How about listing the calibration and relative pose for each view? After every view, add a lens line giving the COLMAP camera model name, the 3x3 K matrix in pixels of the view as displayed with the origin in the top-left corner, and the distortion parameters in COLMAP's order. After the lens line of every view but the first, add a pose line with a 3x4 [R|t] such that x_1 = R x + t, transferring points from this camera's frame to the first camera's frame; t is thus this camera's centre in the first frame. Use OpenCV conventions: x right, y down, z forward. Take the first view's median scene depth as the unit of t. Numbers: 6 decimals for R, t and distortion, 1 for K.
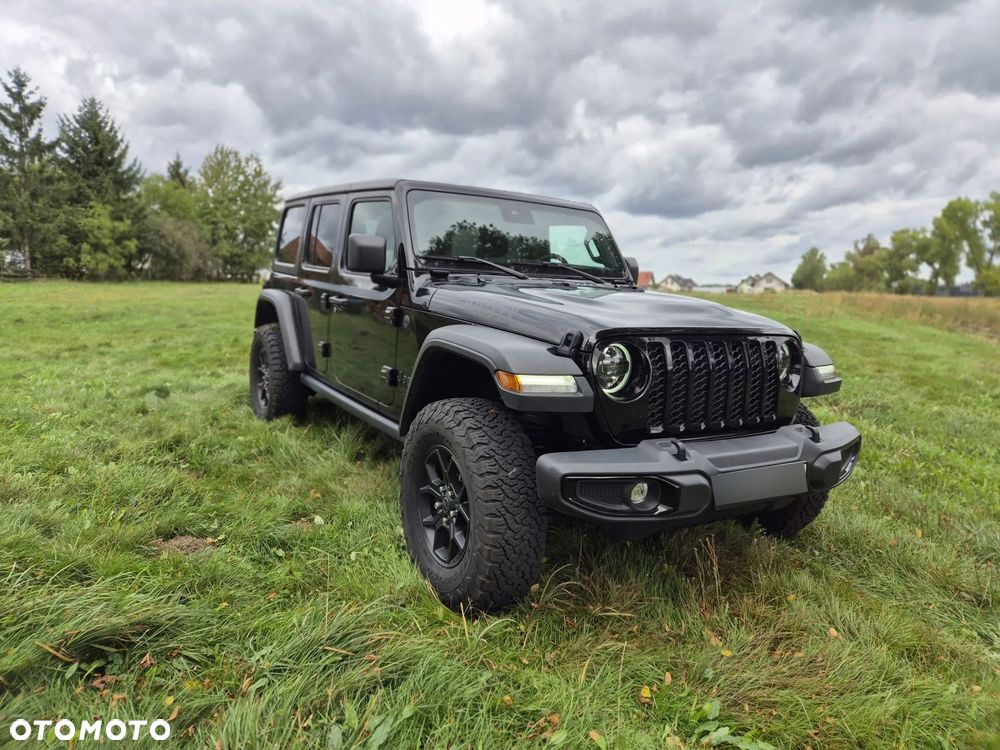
lens RADIAL K [[699.1, 0, 525.5], [0, 699.1, 345.4], [0, 0, 1]] dist [0.064175, -0.056850]
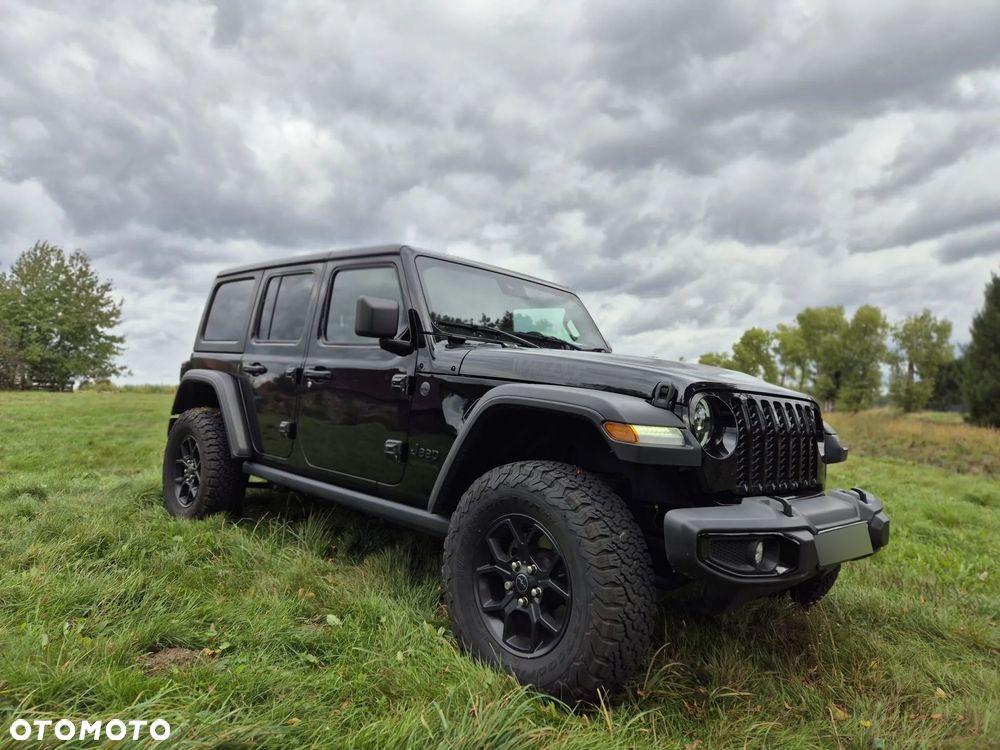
lens RADIAL K [[699.1, 0, 511.4], [0, 699.1, 353.9], [0, 0, 1]] dist [0.064175, -0.056850]
pose [[0.973652, 0.022945, 0.226881, -0.247440], [0.012708, 0.987919, -0.154448, 0.059006], [-0.227684, 0.153262, 0.961598, 0.084291]]
